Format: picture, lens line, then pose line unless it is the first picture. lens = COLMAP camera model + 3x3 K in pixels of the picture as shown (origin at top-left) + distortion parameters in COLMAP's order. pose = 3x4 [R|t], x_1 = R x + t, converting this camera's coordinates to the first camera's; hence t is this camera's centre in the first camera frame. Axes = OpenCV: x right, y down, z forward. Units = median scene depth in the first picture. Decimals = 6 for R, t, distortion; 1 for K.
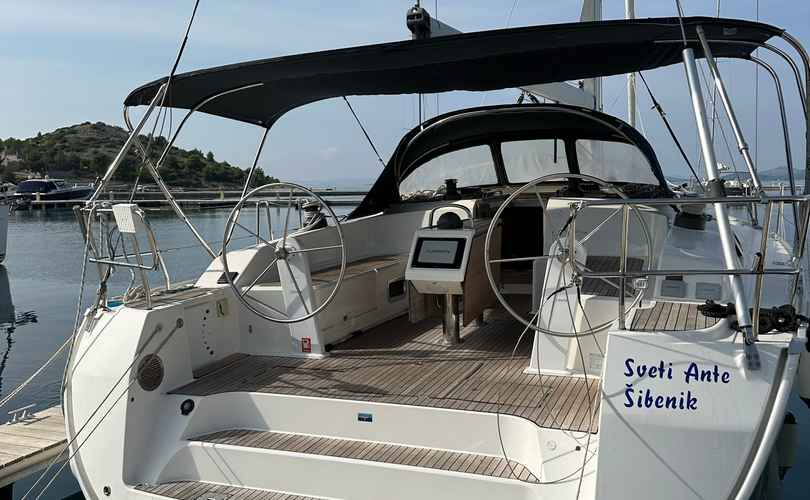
lens RADIAL K [[747.3, 0, 405.0], [0, 747.3, 250.0], [0, 0, 1]] dist [0.226377, -0.534603]
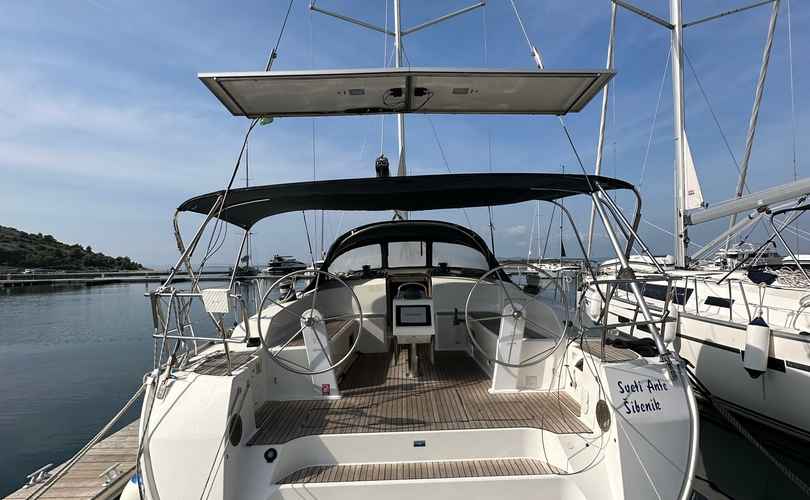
lens RADIAL K [[429.9, 0, 405.0], [0, 429.9, 250.0], [0, 0, 1]] dist [-0.007602, -0.001554]
pose [[0.923468, 0.010397, 0.383534, -0.299115], [0.037788, 0.992308, -0.117884, -0.025628], [-0.381810, 0.123355, 0.915972, 0.212417]]
